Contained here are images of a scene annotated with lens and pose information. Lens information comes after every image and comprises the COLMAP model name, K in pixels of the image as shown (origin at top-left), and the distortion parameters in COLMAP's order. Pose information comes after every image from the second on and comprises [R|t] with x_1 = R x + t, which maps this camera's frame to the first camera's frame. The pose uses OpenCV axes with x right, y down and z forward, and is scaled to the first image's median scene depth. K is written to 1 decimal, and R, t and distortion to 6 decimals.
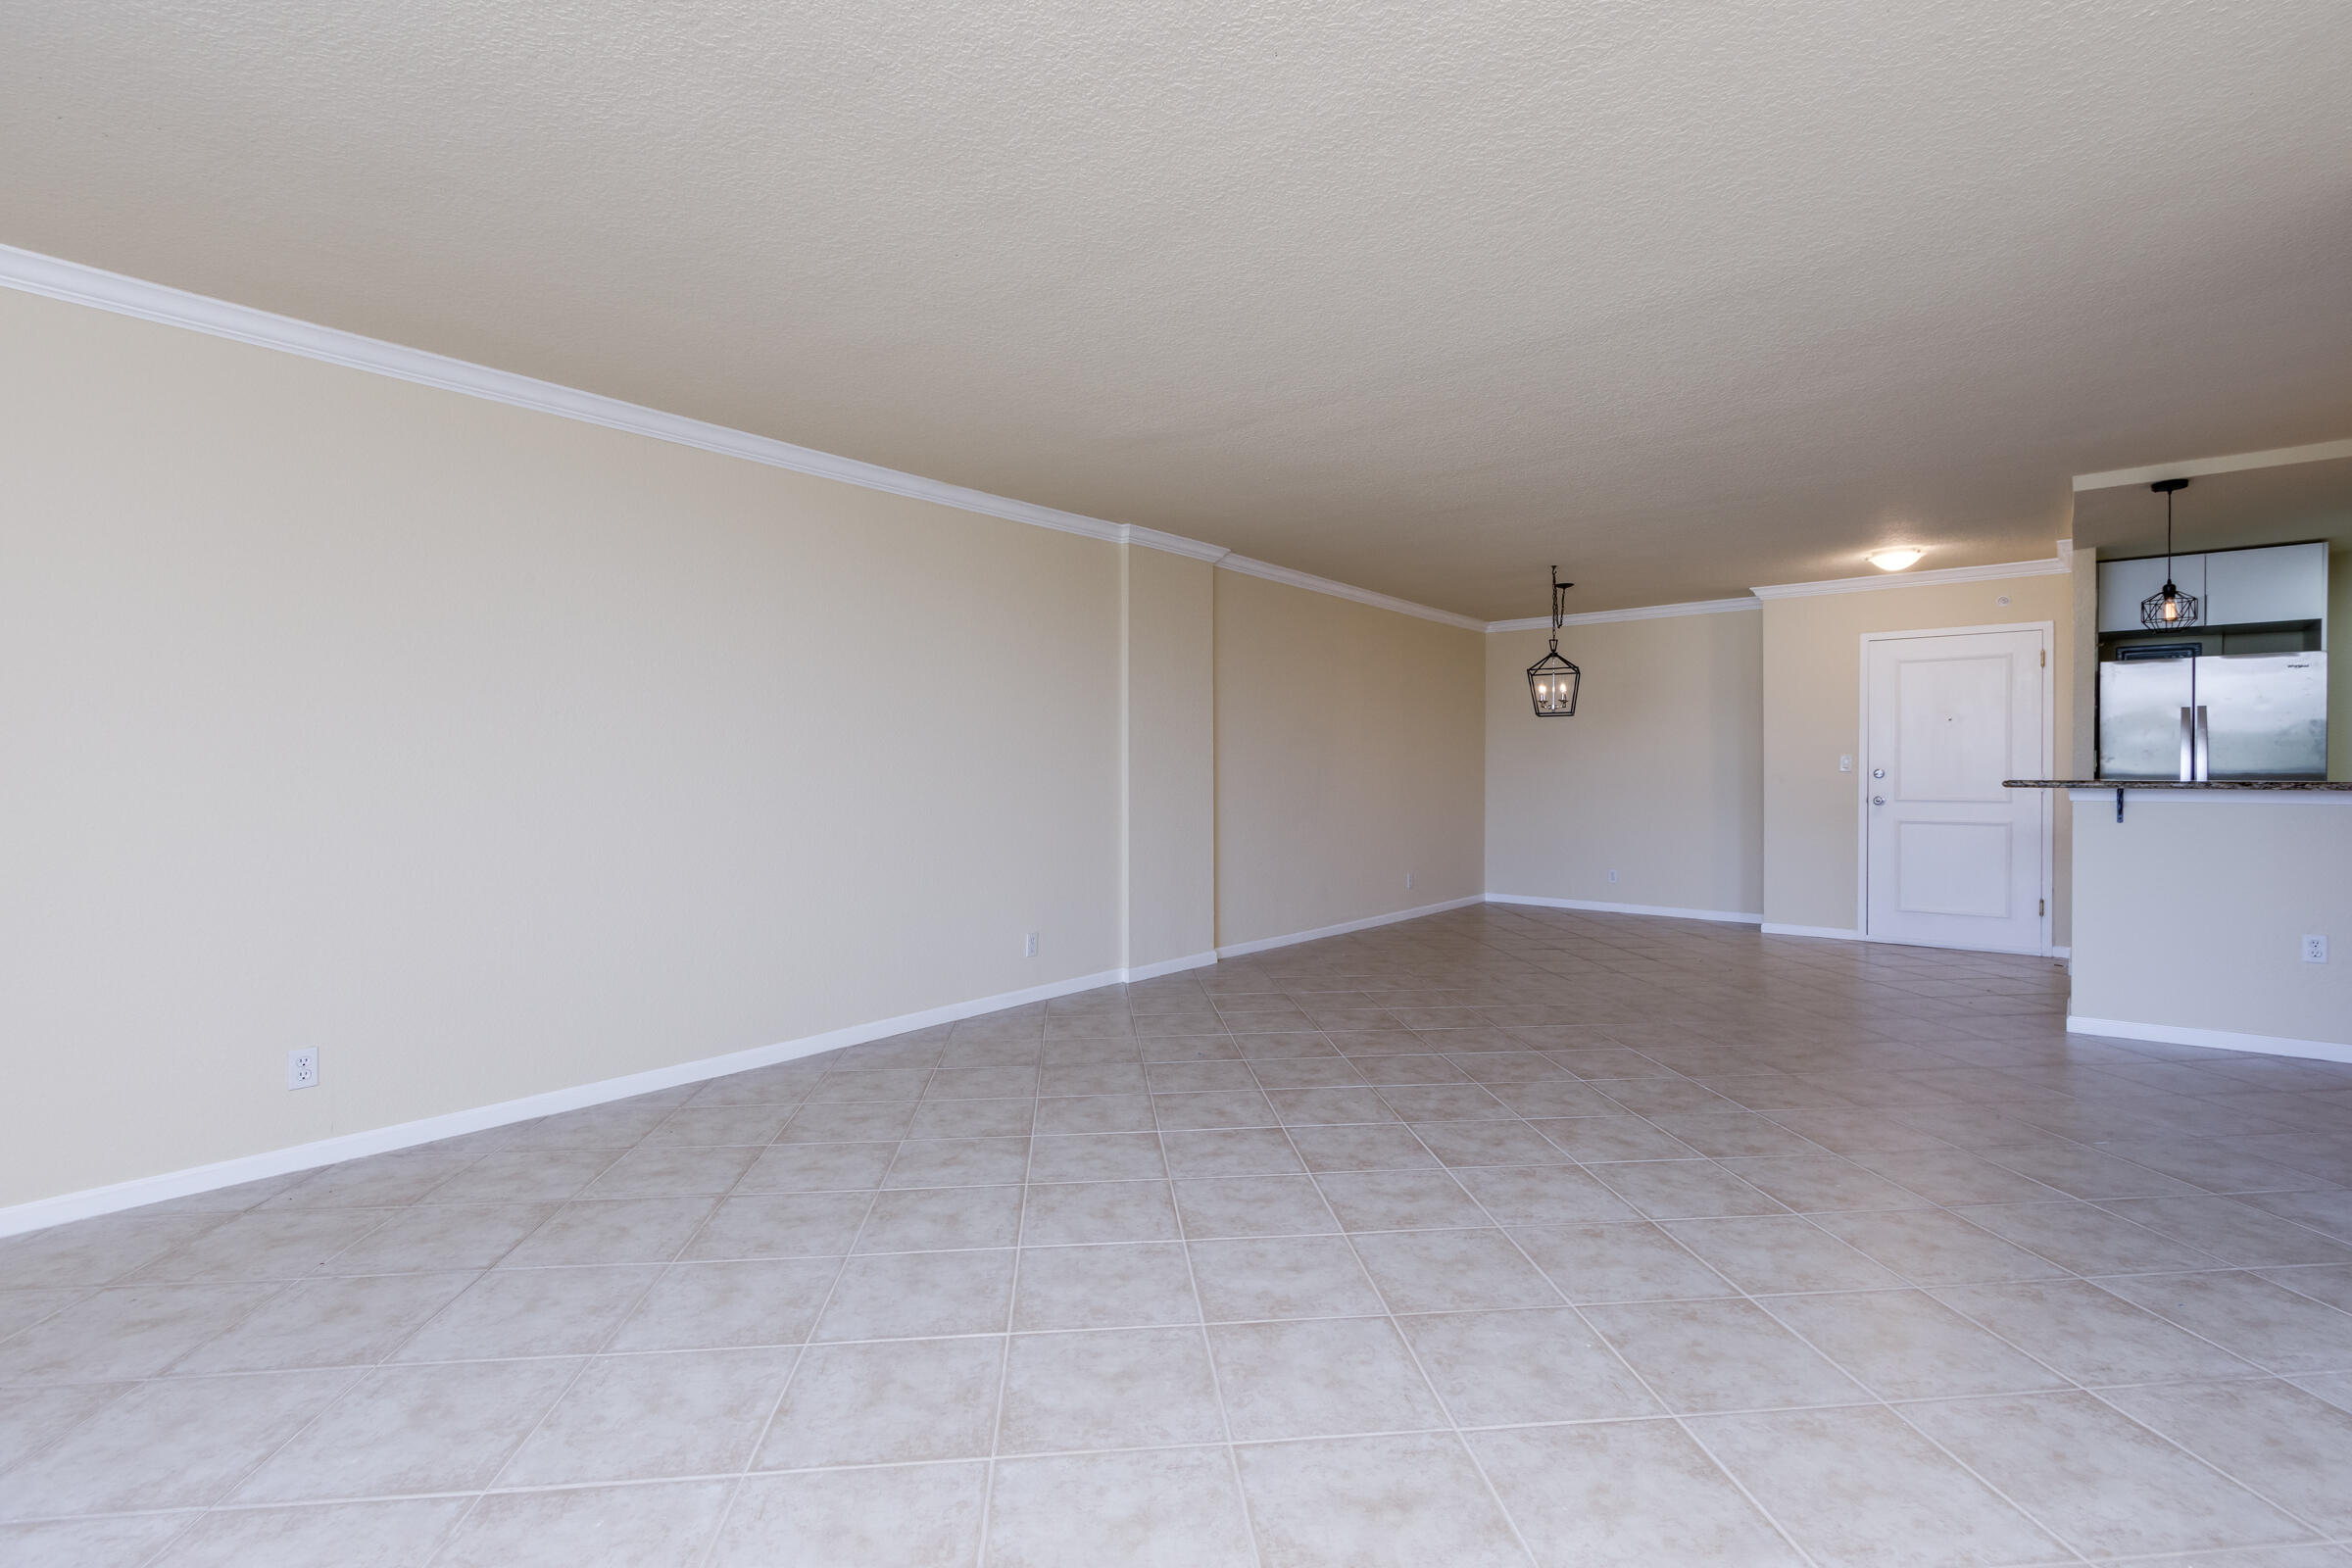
lens RADIAL K [[1079.9, 0, 1182.7], [0, 1079.9, 782.8], [0, 0, 1]] dist [0.003523, -0.000849]
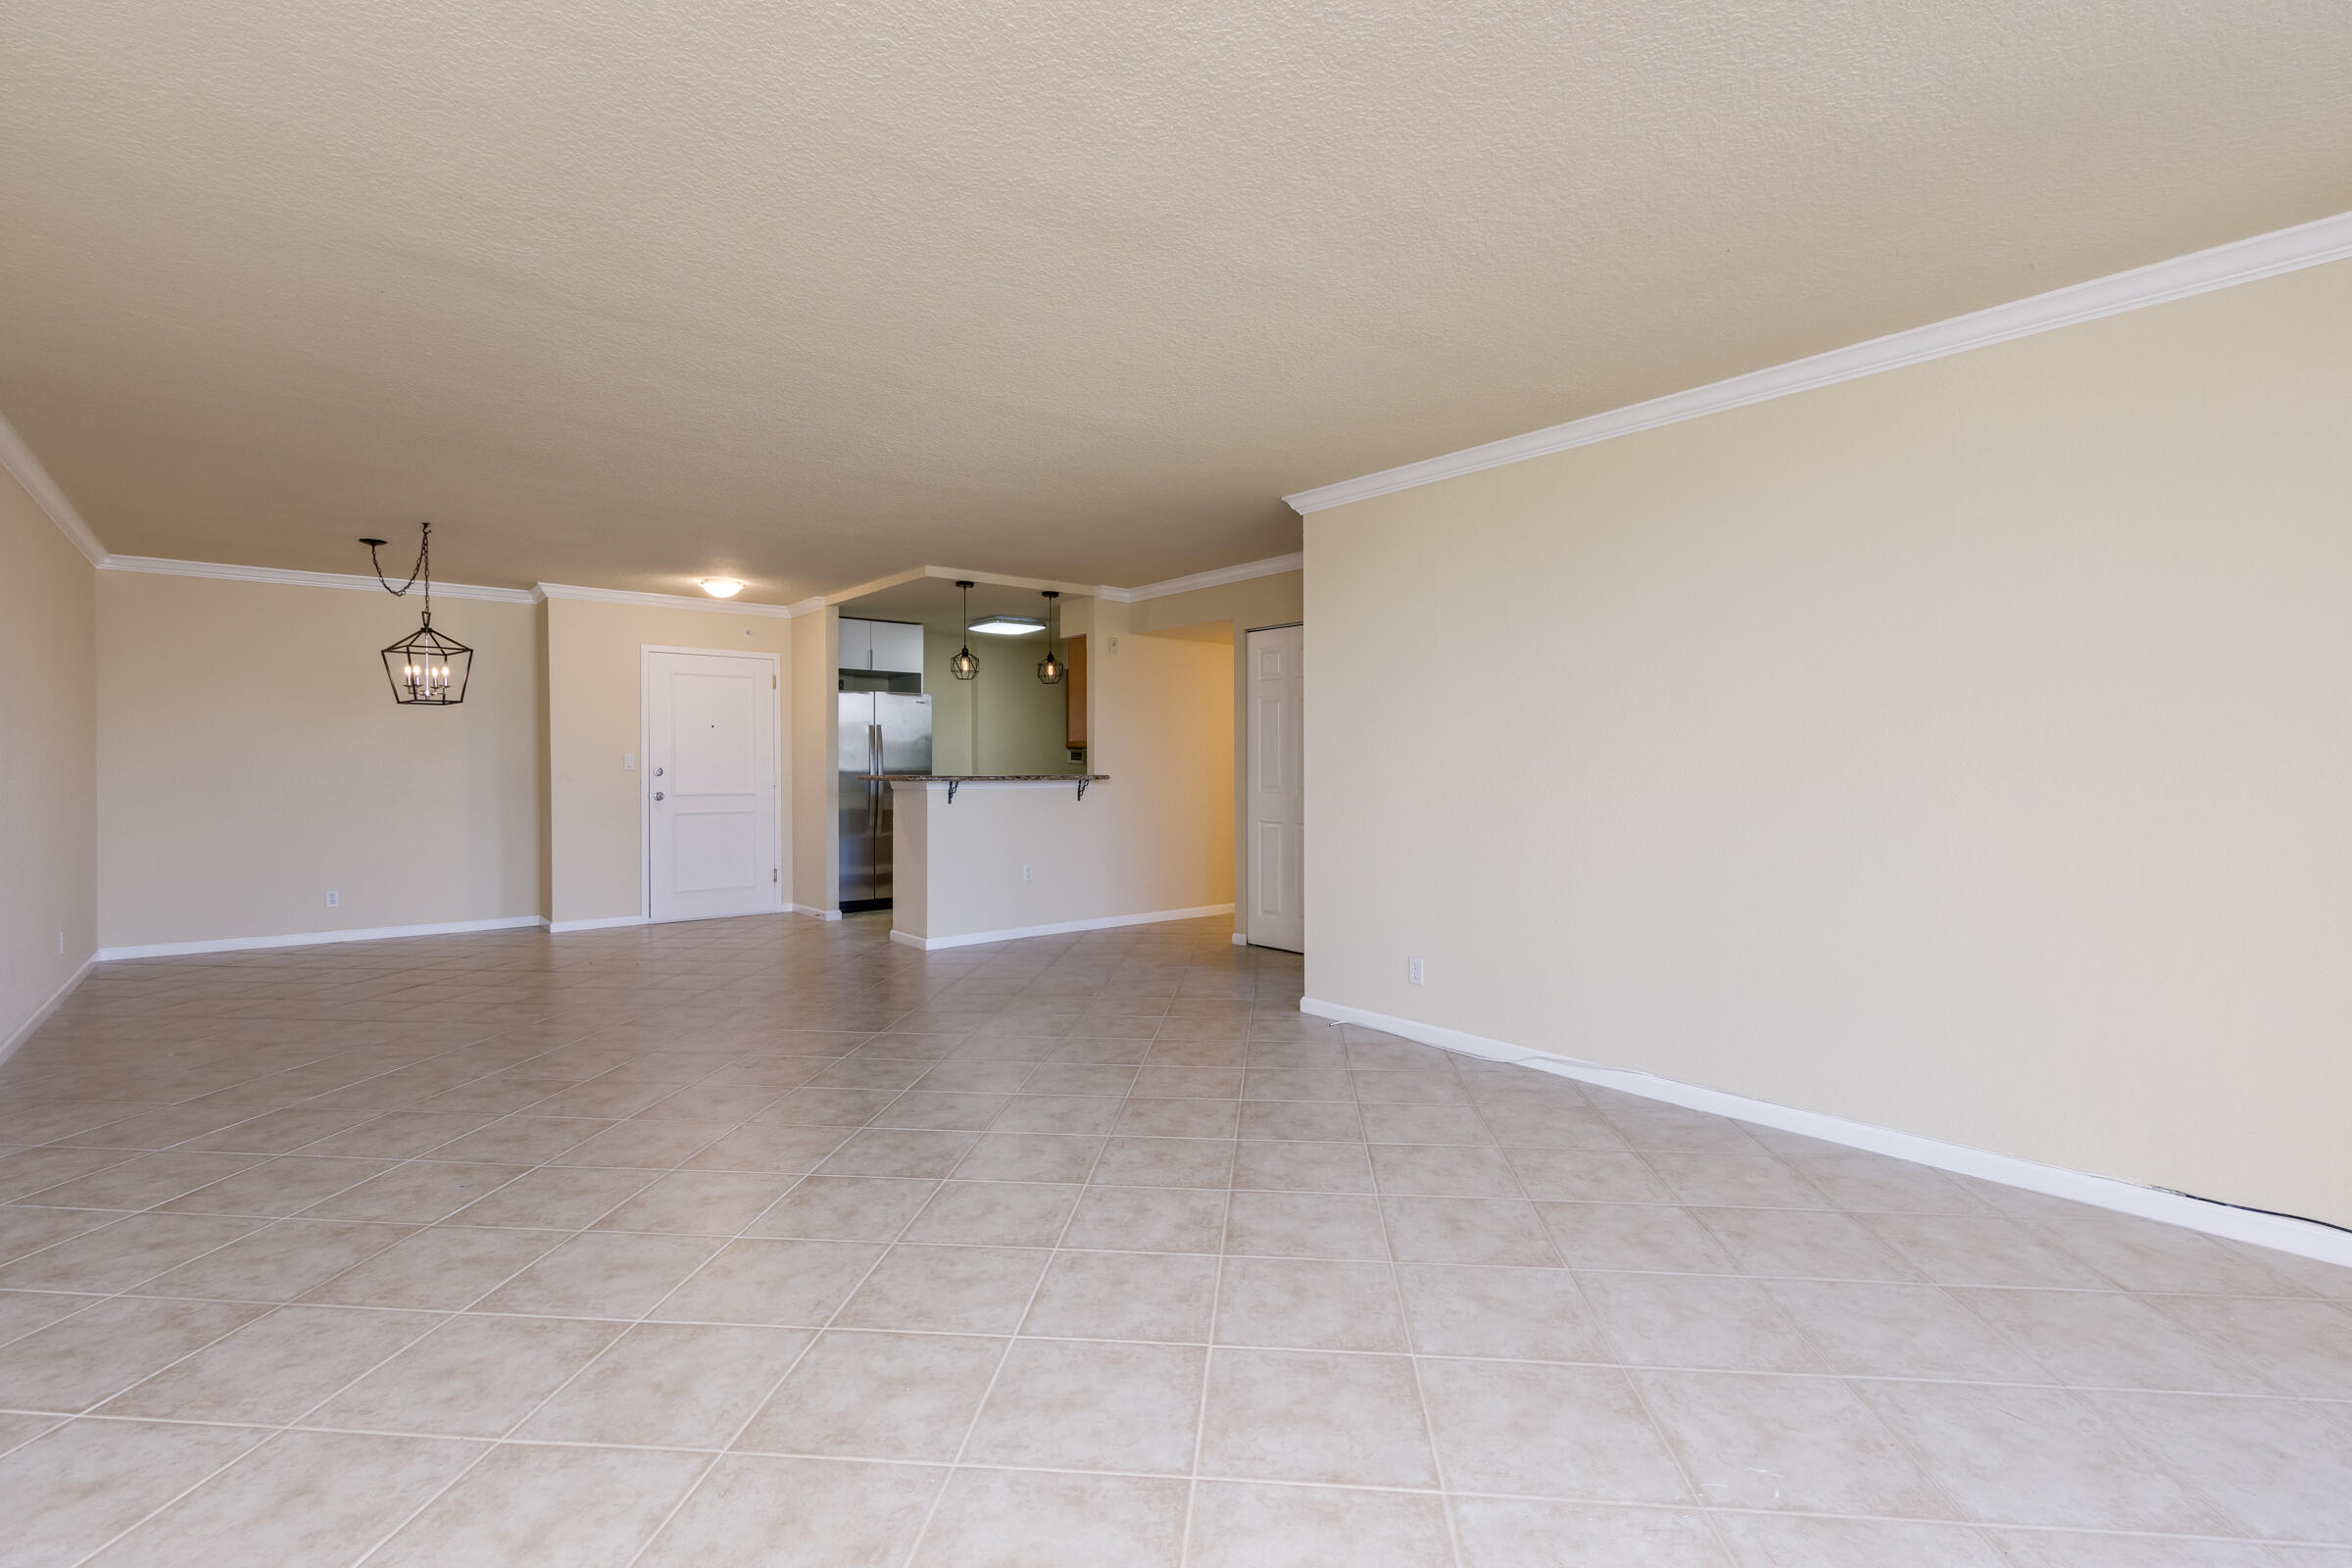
lens RADIAL K [[1079.9, 0, 1189.8], [0, 1079.9, 777.4], [0, 0, 1]] dist [0.003523, -0.000849]
pose [[0.182336, -0.008896, 0.983196, -0.433740], [0.012781, 0.999896, 0.006677, -0.004172], [-0.983153, 0.011349, 0.182431, 0.322811]]
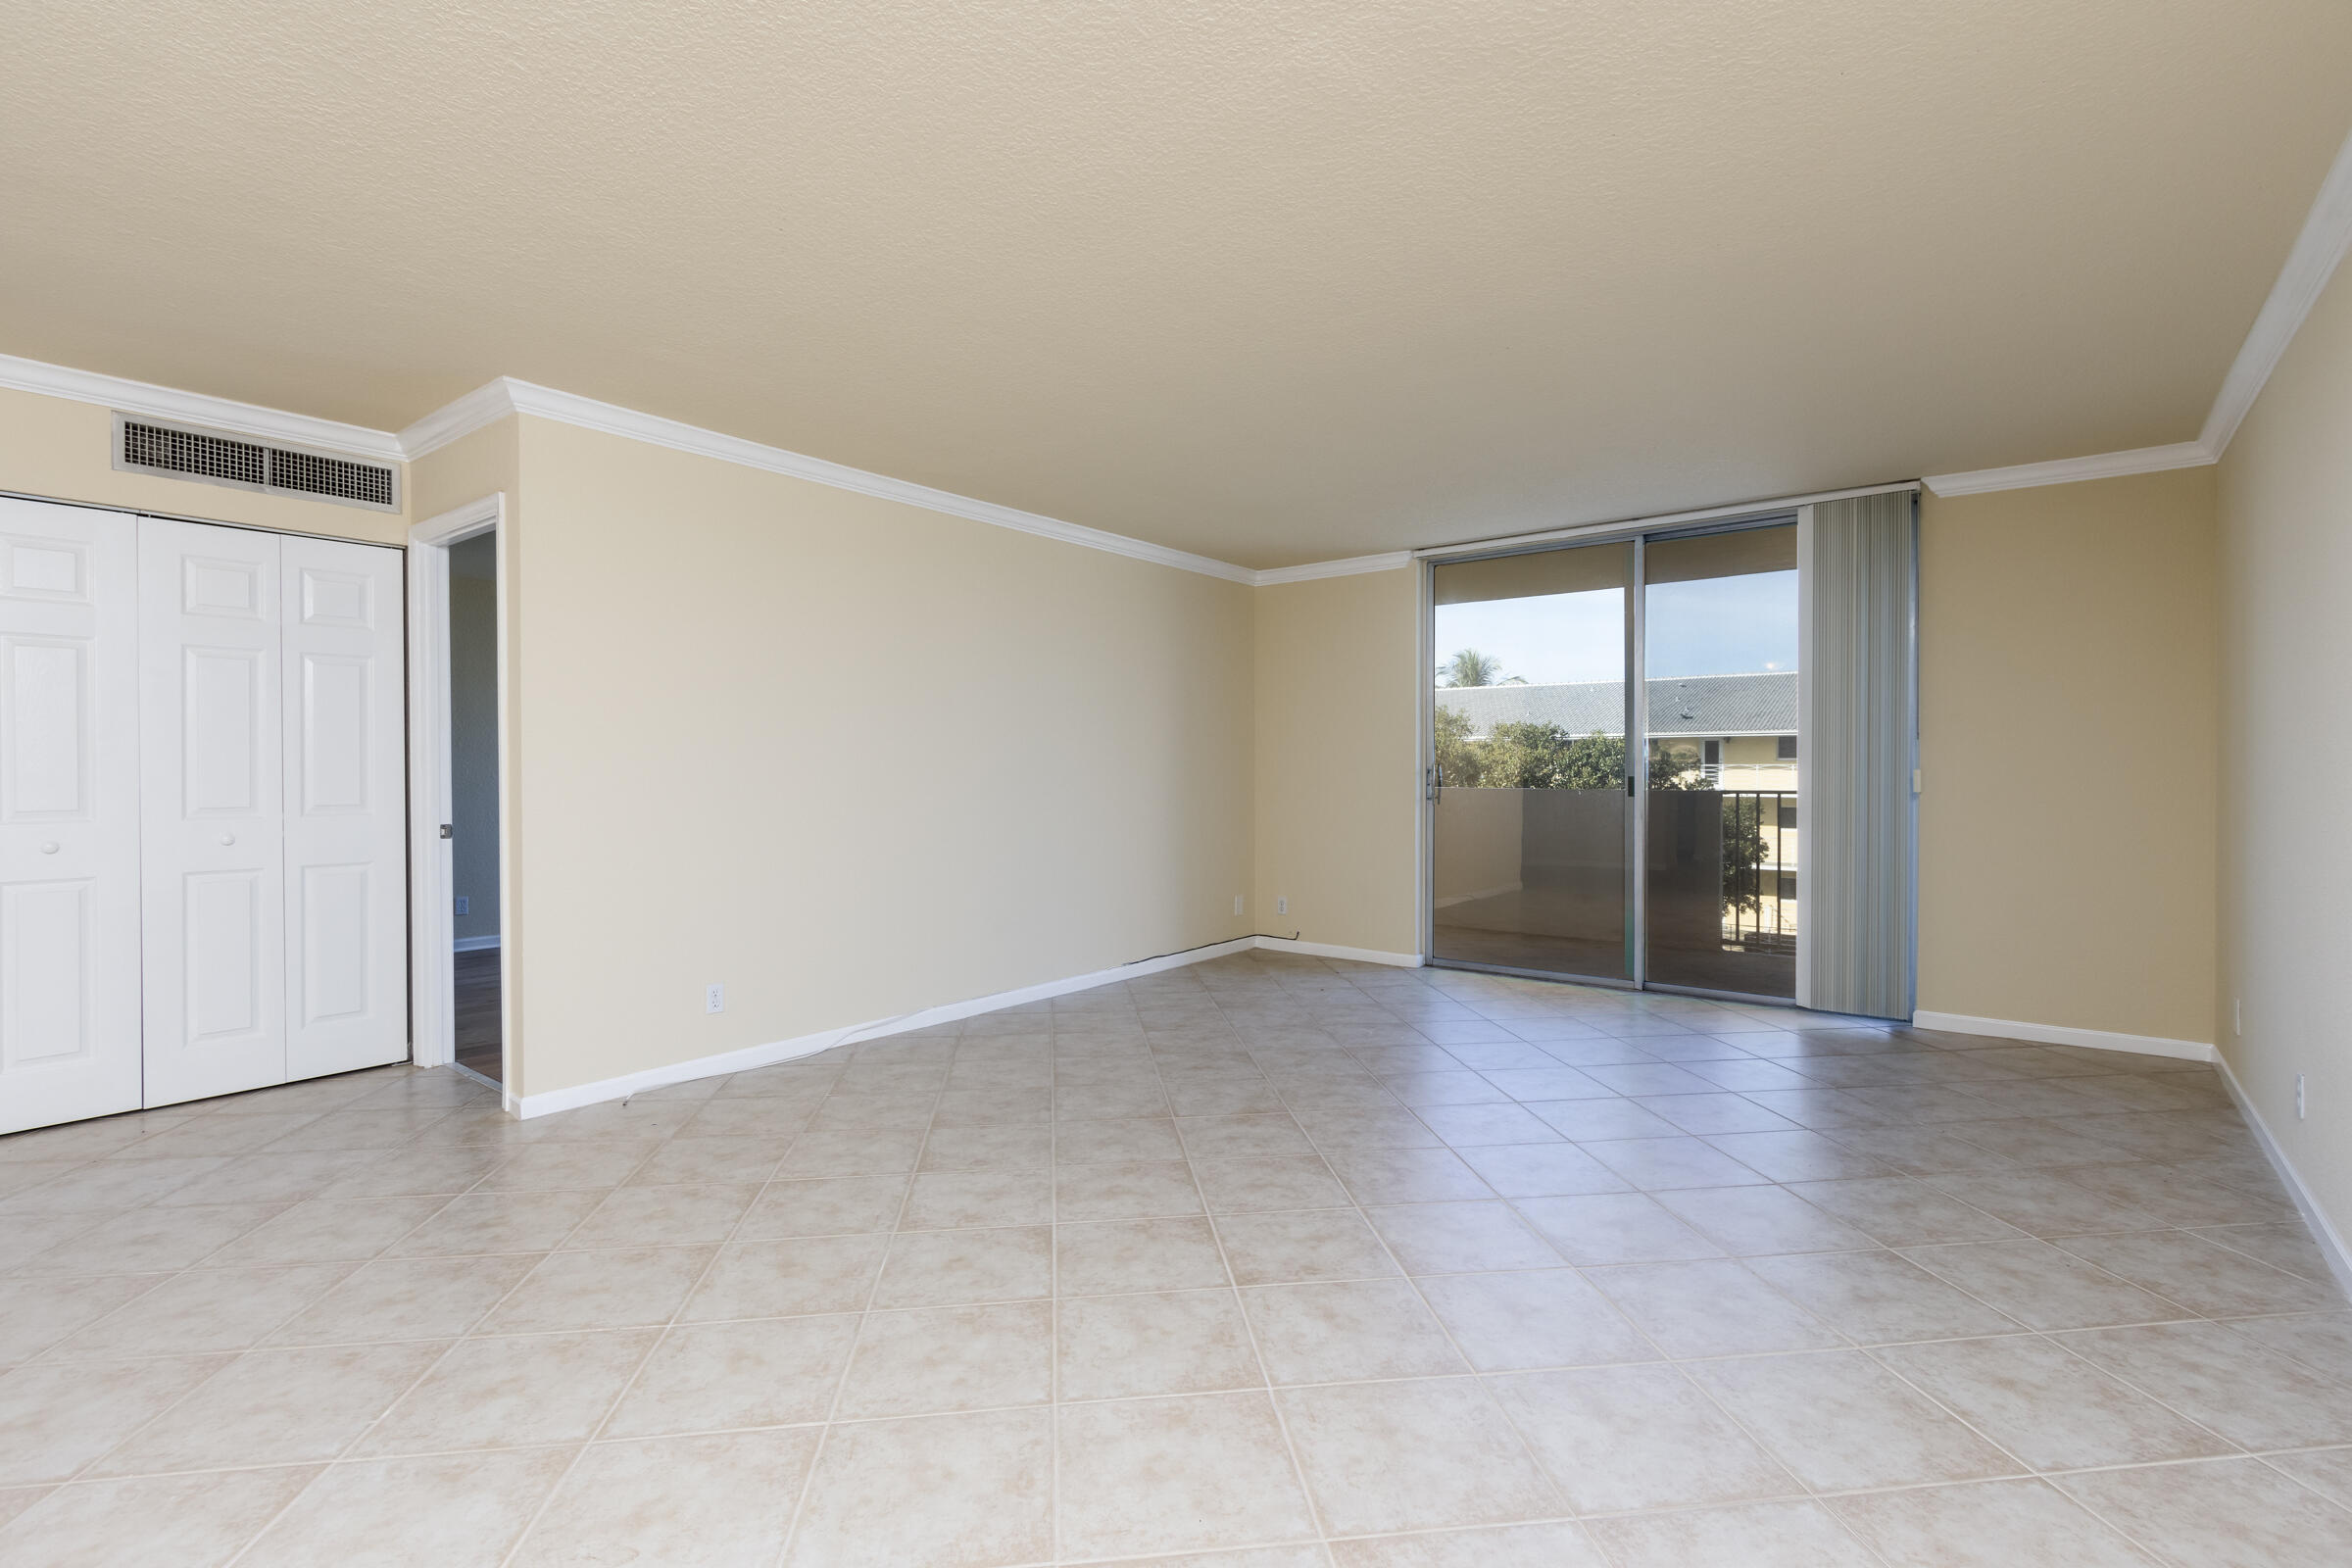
lens RADIAL K [[1079.9, 0, 1184.0], [0, 1079.9, 779.5], [0, 0, 1]] dist [0.003523, -0.000849]
pose [[-0.999701, 0.003405, -0.024223, 0.086033], [0.002849, 0.999733, 0.022946, -0.015088], [0.024294, 0.022871, -0.999443, 1.028089]]
